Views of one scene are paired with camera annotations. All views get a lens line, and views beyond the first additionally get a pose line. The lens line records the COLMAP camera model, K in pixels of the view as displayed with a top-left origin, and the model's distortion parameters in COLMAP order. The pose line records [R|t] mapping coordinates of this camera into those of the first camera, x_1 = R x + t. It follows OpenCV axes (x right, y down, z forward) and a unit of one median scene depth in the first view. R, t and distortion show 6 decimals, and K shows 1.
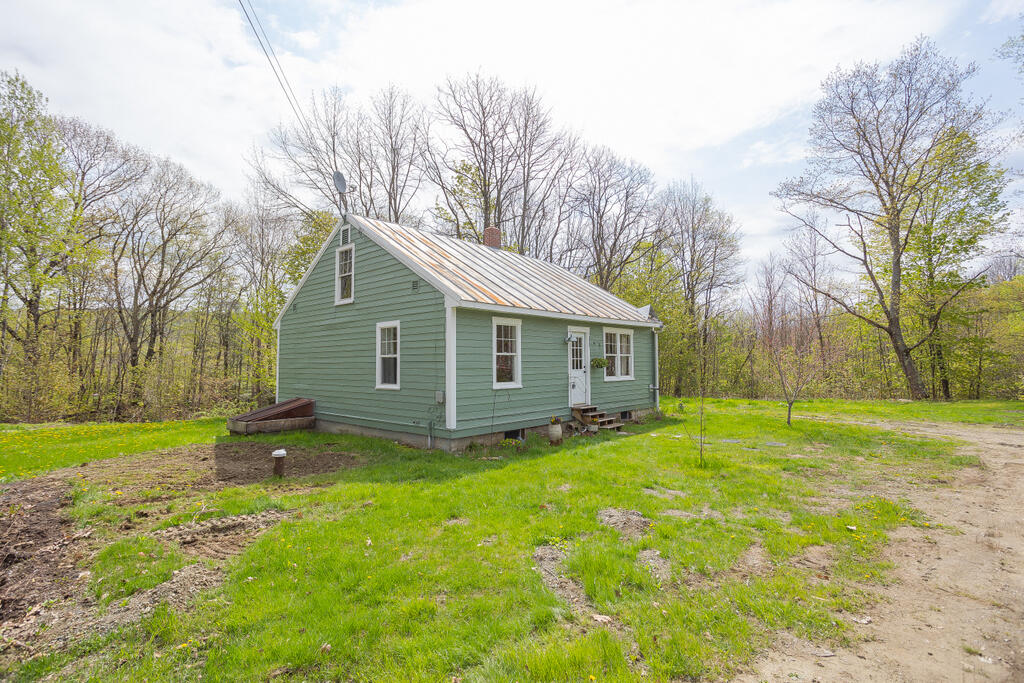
lens RADIAL K [[504.4, 0, 511.9], [0, 504.4, 310.1], [0, 0, 1]] dist [-0.000453, 0.000257]
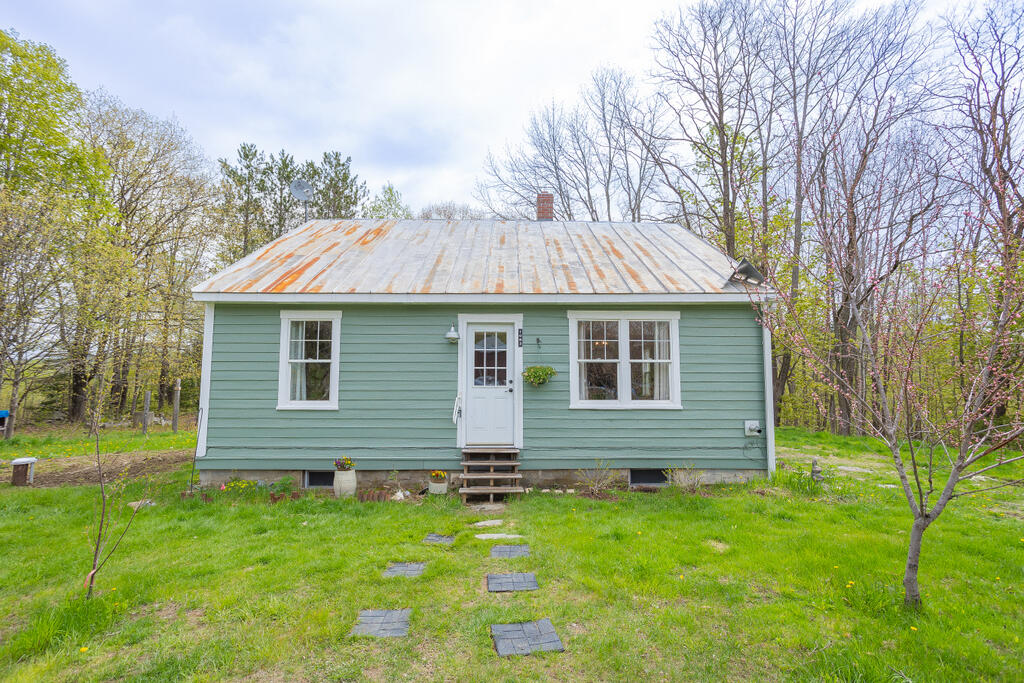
lens RADIAL K [[504.4, 0, 511.9], [0, 504.4, 310.1], [0, 0, 1]] dist [-0.000453, 0.000257]
pose [[0.682389, -0.087882, -0.725687, 0.582242], [0.070637, 0.996029, -0.054199, 0.062005], [0.727568, -0.014275, 0.685887, 0.602914]]
